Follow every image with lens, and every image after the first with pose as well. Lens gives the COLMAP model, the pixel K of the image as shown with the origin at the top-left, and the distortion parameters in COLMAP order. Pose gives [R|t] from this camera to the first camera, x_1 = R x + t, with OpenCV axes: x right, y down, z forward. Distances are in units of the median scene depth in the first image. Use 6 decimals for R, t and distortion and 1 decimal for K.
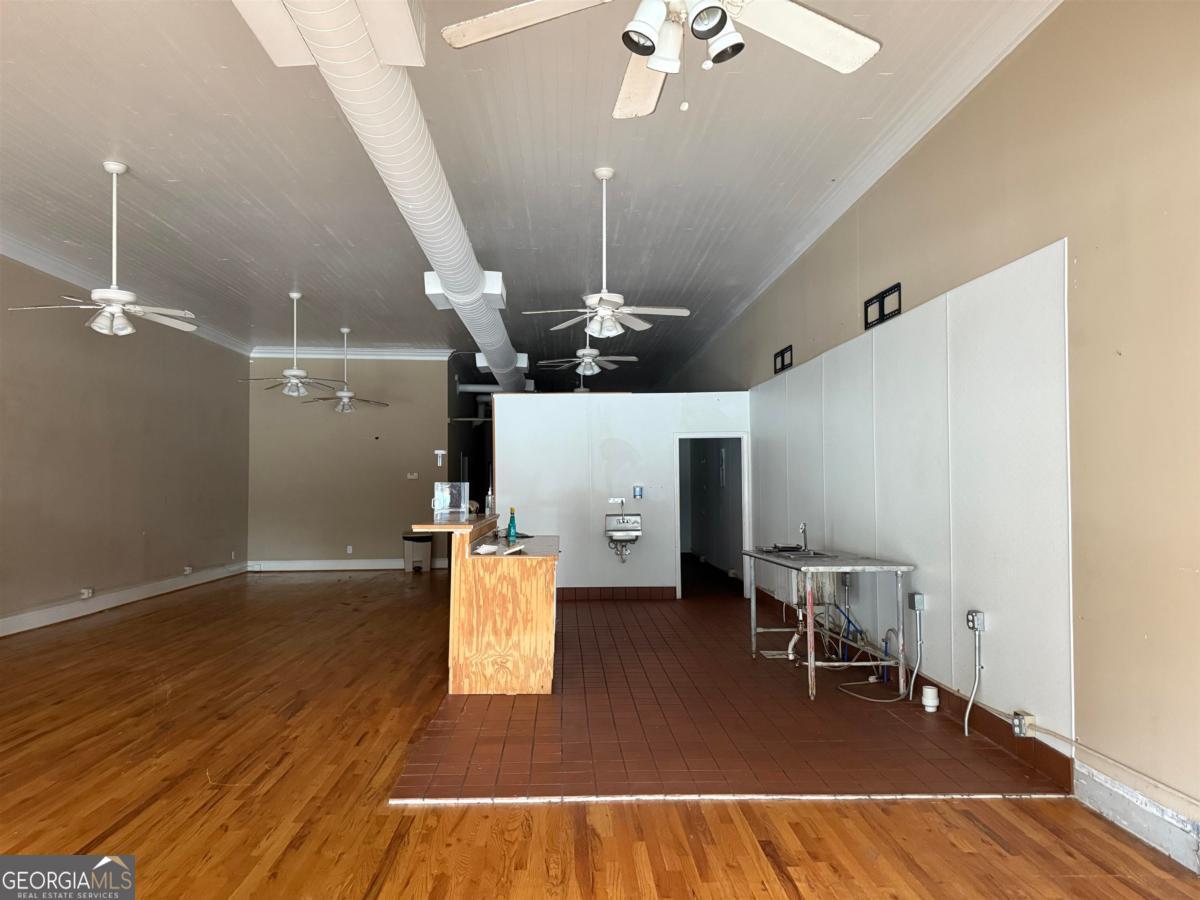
lens RADIAL K [[838.6, 0, 600.0], [0, 838.6, 450.0], [0, 0, 1]] dist [0.178537, -0.370238]
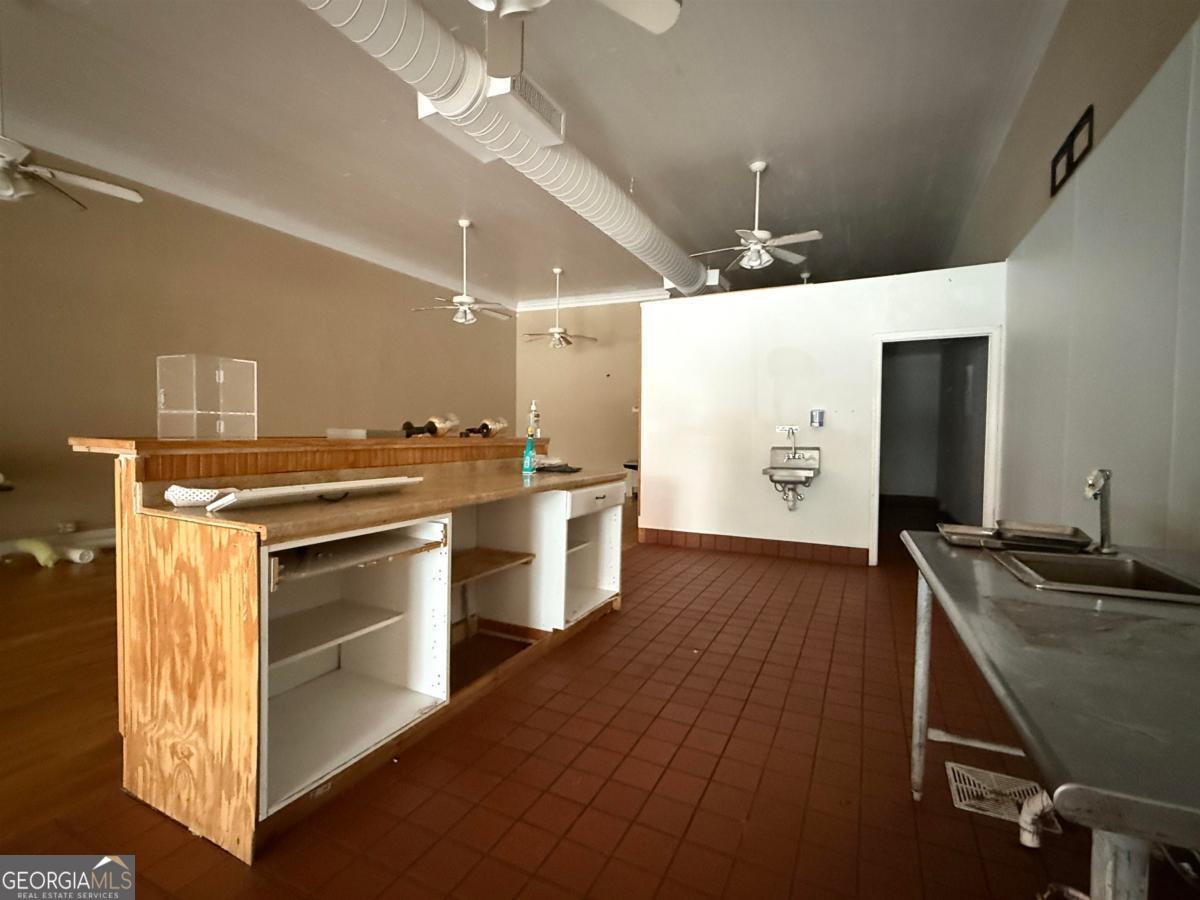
lens RADIAL K [[566.2, 0, 600.0], [0, 566.2, 450.0], [0, 0, 1]] dist [-0.000372, -0.000354]
pose [[0.880968, 0.029987, -0.472226, 0.114717], [0.005685, 0.997247, 0.073932, 0.040703], [0.473142, -0.067817, 0.878372, 0.475180]]
